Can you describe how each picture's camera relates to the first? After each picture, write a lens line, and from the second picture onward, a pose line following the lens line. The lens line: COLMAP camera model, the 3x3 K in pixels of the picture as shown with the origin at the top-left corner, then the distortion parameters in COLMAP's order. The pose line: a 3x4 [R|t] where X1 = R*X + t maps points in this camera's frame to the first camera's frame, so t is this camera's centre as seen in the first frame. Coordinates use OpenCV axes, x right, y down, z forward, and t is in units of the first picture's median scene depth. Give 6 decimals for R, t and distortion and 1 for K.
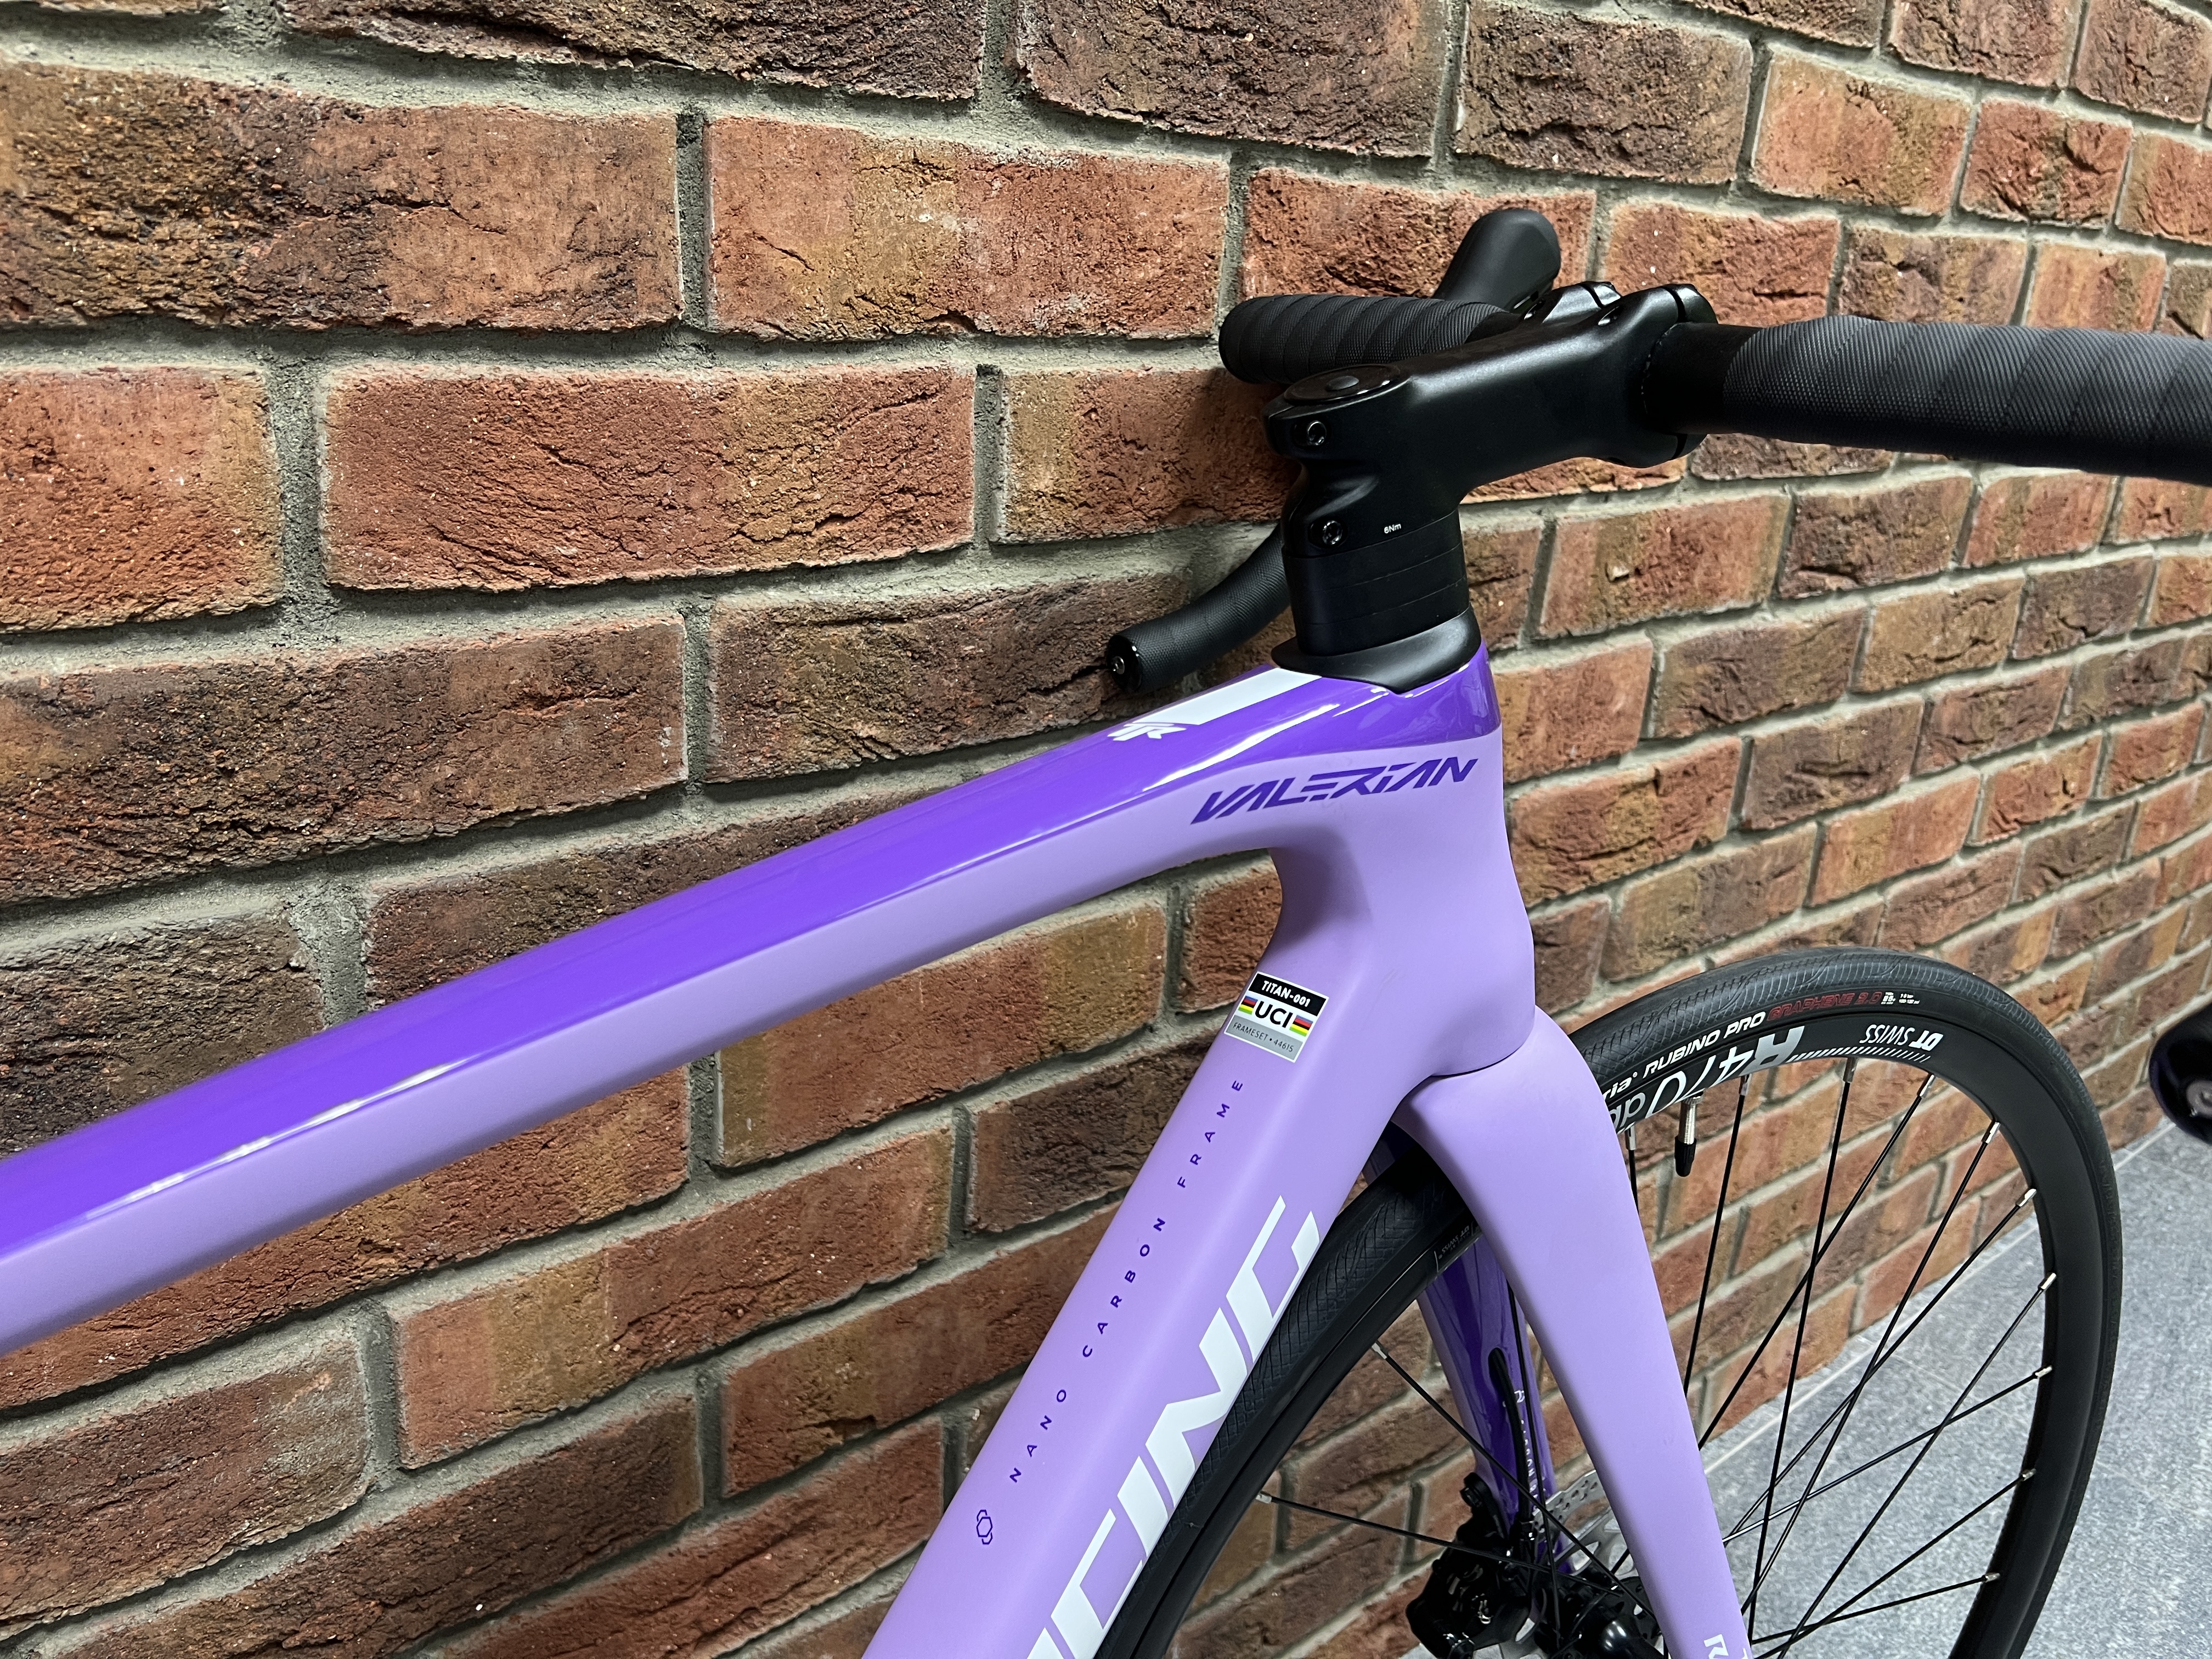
lens RADIAL K [[1702.7, 0, 1121.8], [0, 1702.7, 821.2], [0, 0, 1]] dist [0.028793, -0.049173]
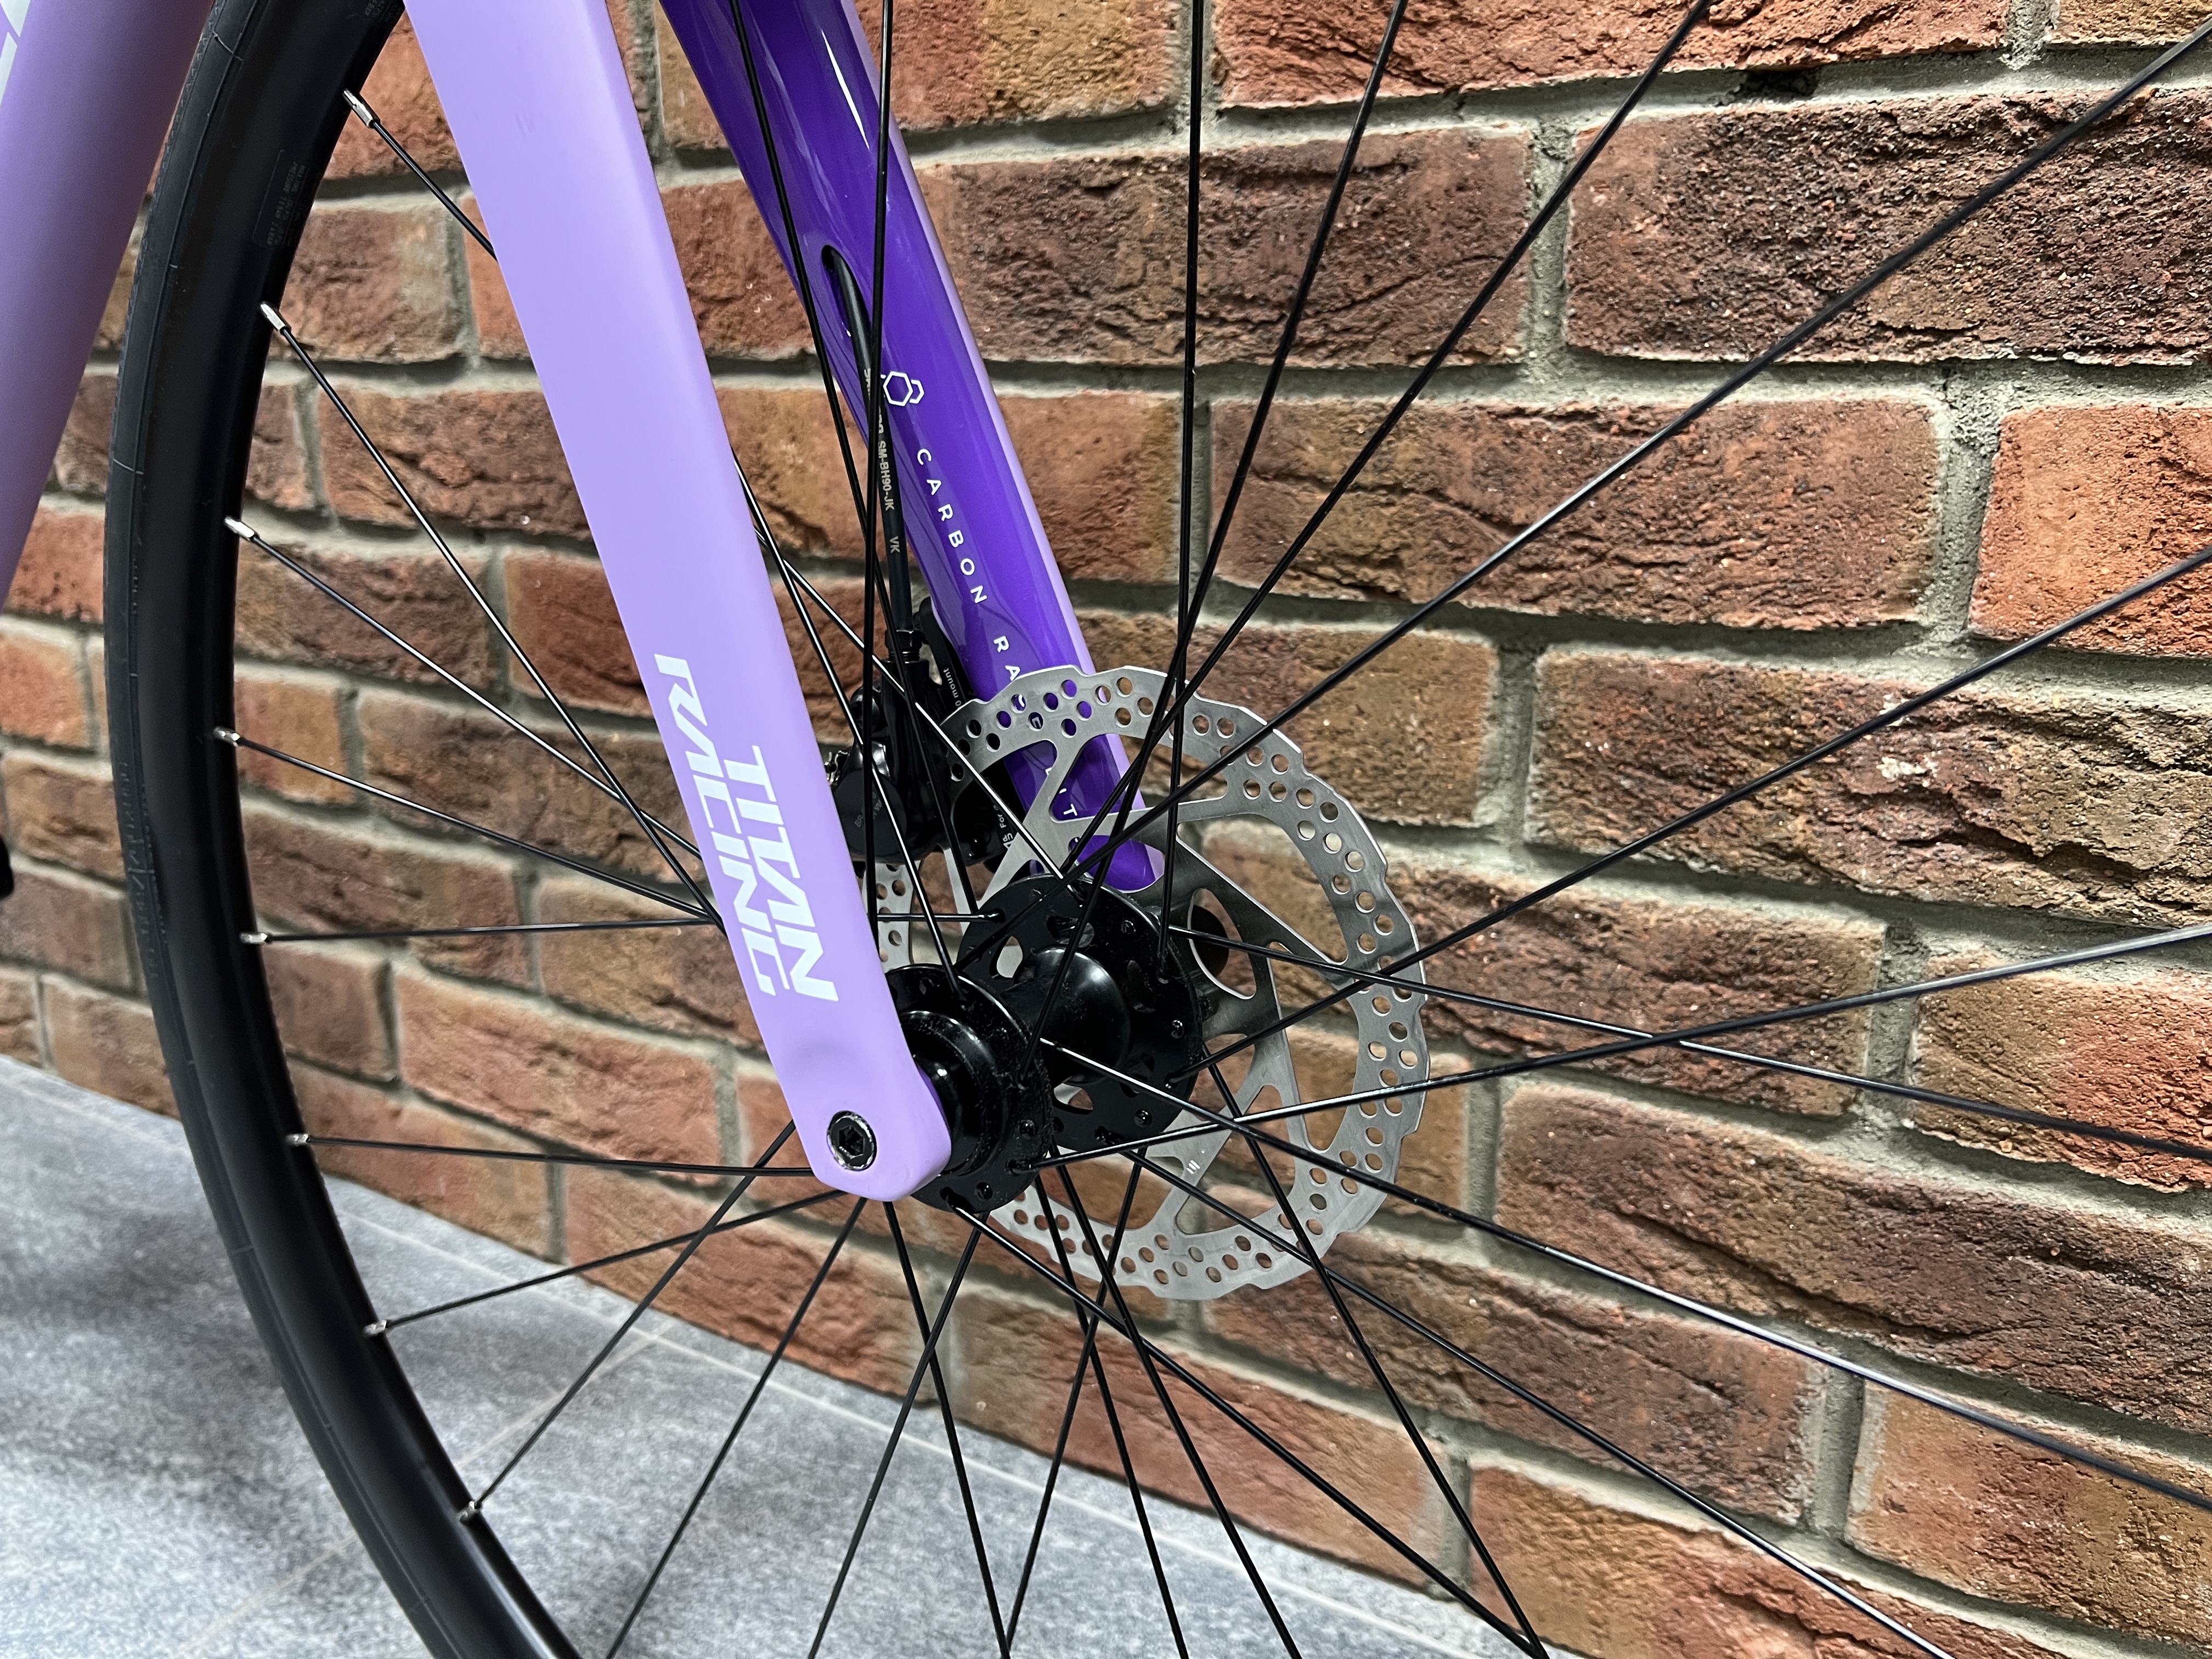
lens RADIAL K [[1702.7, 0, 1091.7], [0, 1702.7, 832.2], [0, 0, 1]] dist [0.028793, -0.049173]
pose [[0.318452, 0.209818, -0.924427, 0.993194], [-0.290137, 0.949969, 0.115668, 0.449508], [0.902446, 0.231376, 0.363395, 1.057800]]
